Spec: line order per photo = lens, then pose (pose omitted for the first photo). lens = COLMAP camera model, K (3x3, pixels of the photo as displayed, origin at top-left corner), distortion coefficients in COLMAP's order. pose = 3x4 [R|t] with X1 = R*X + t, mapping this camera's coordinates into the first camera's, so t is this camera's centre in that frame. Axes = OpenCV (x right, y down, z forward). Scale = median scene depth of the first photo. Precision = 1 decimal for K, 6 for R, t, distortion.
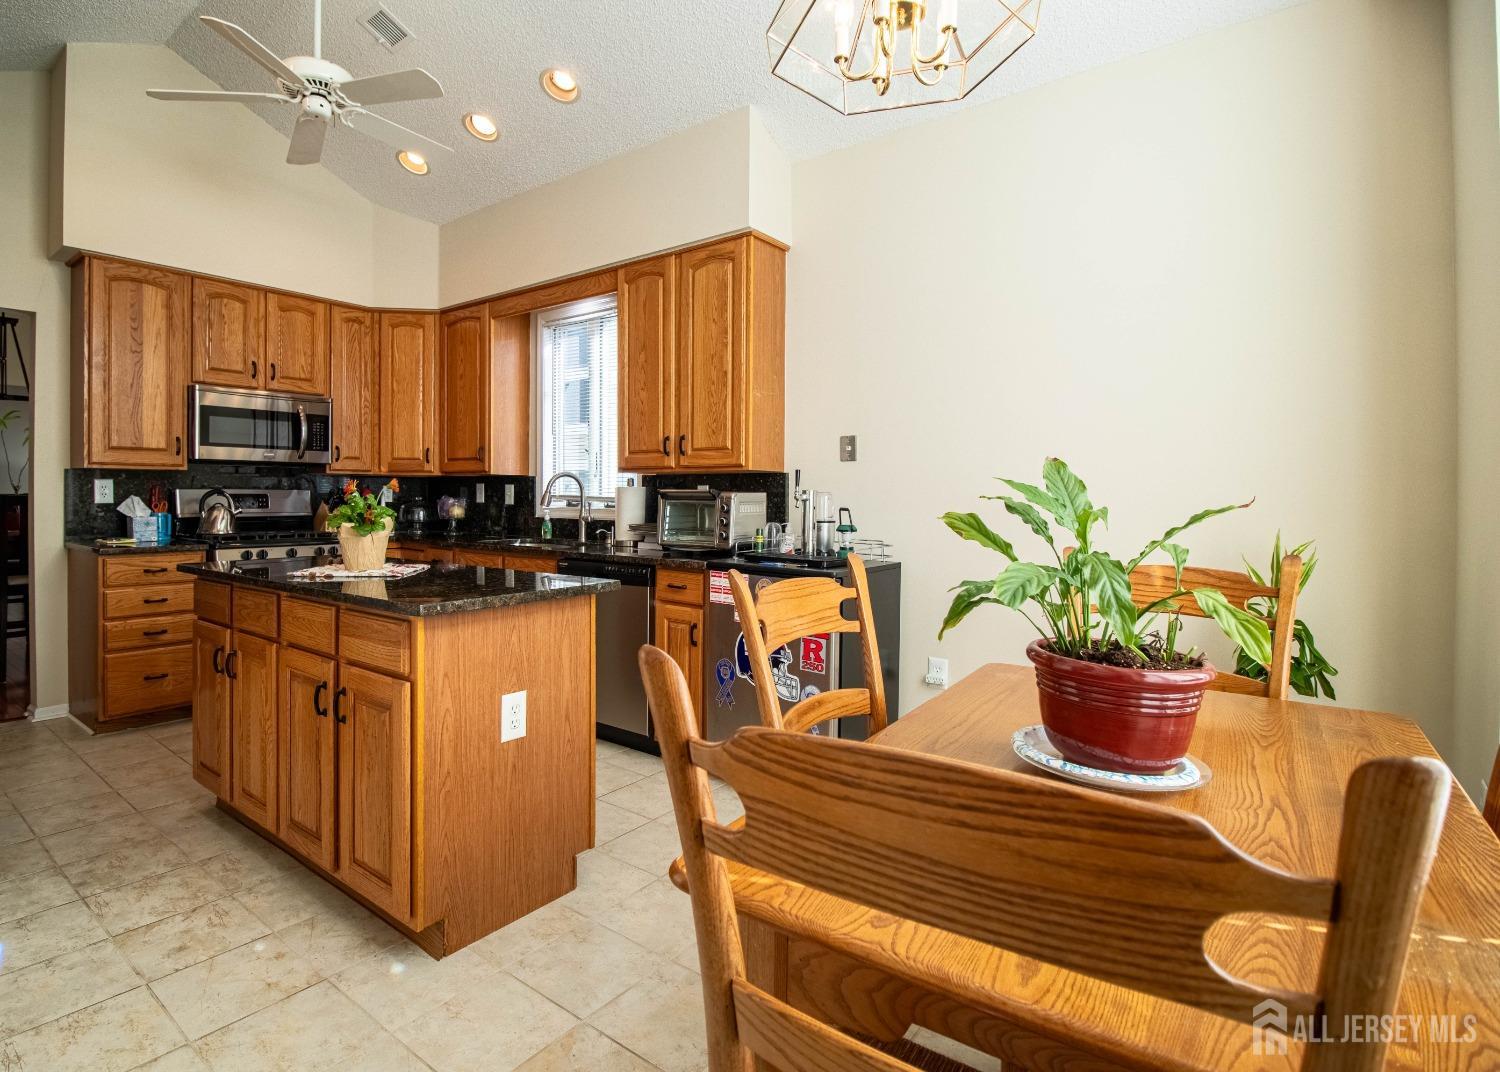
lens RADIAL K [[739.4, 0, 750.0], [0, 739.4, 536.0], [0, 0, 1]] dist [-0.001005, -0.000421]
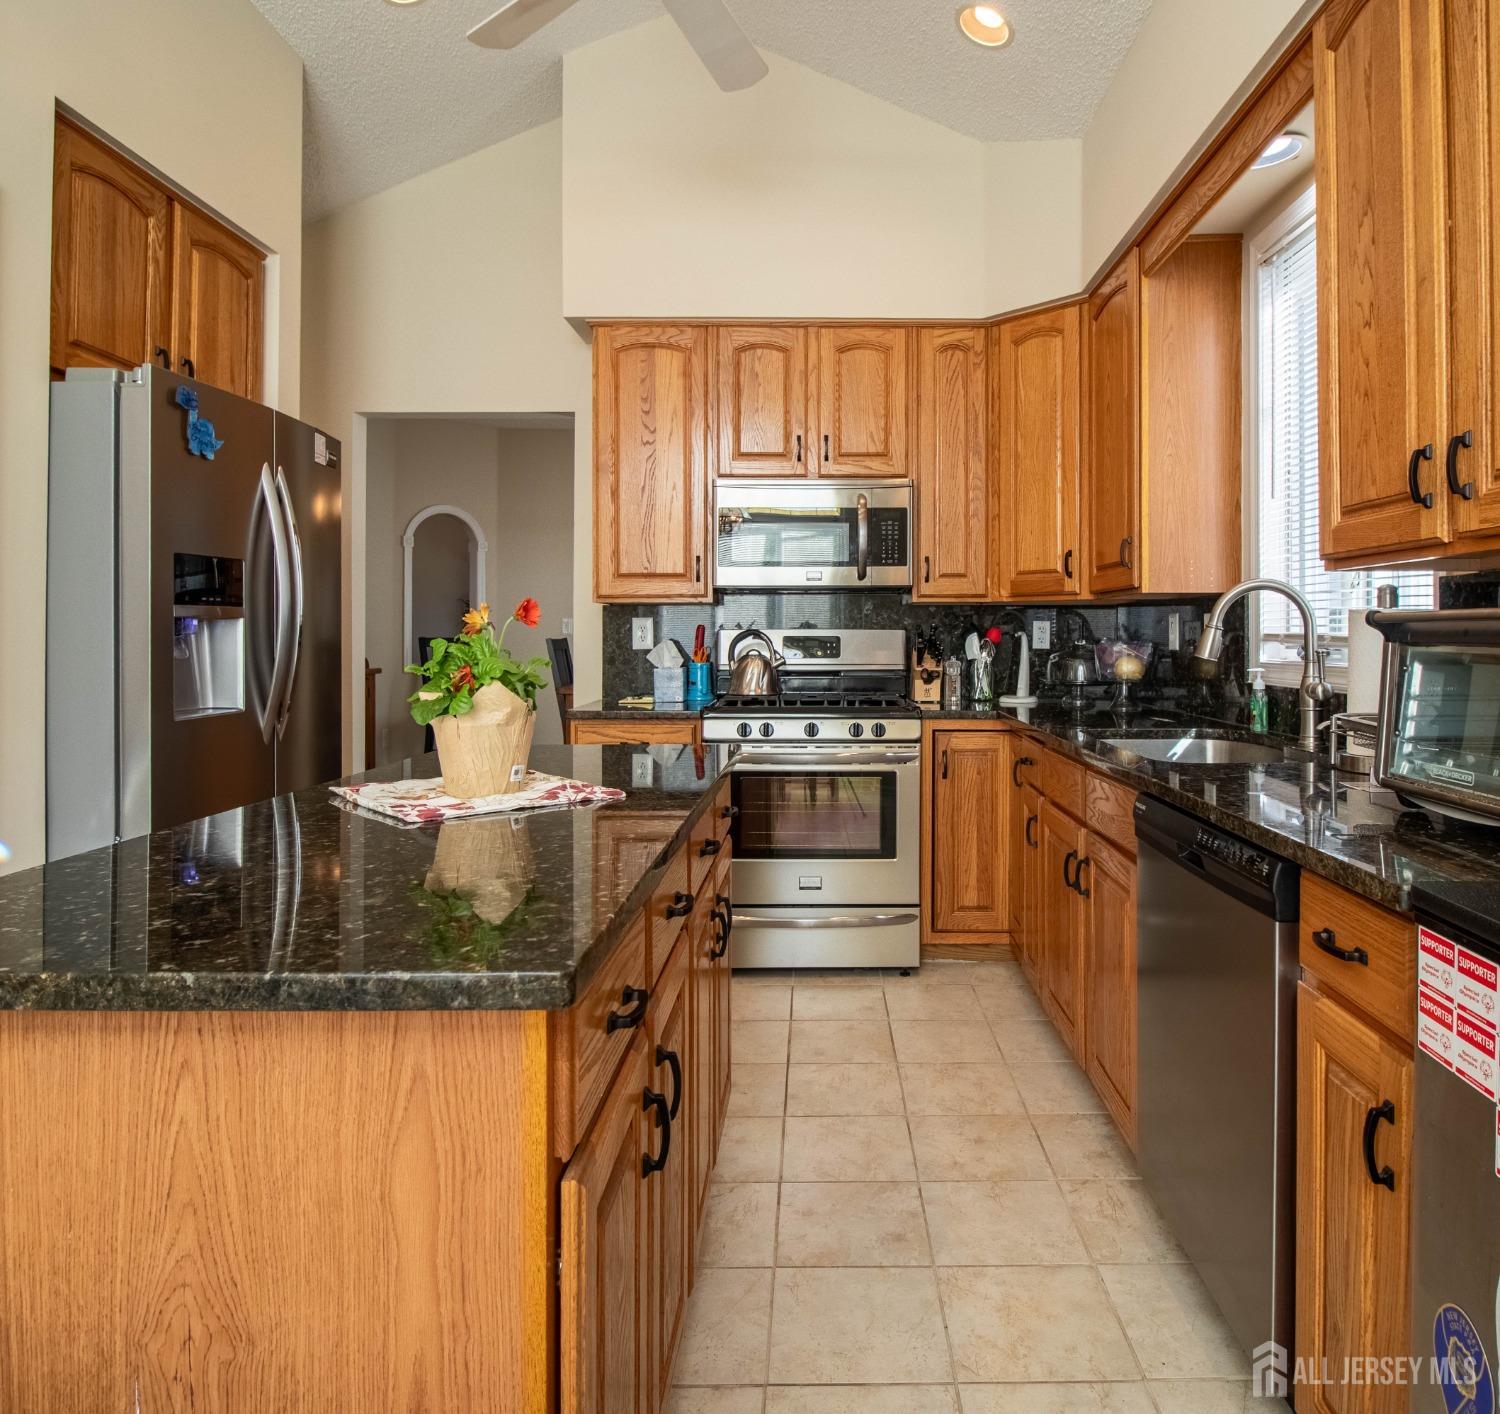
lens RADIAL K [[1068.7, 0, 750.1], [0, 1068.7, 642.6], [0, 0, 1]] dist [0.003192, -0.001850]
pose [[0.591005, -0.001927, -0.806665, 0.073380], [-0.039996, 0.998697, -0.031689, -0.019502], [0.805675, 0.050991, 0.590158, 0.406802]]
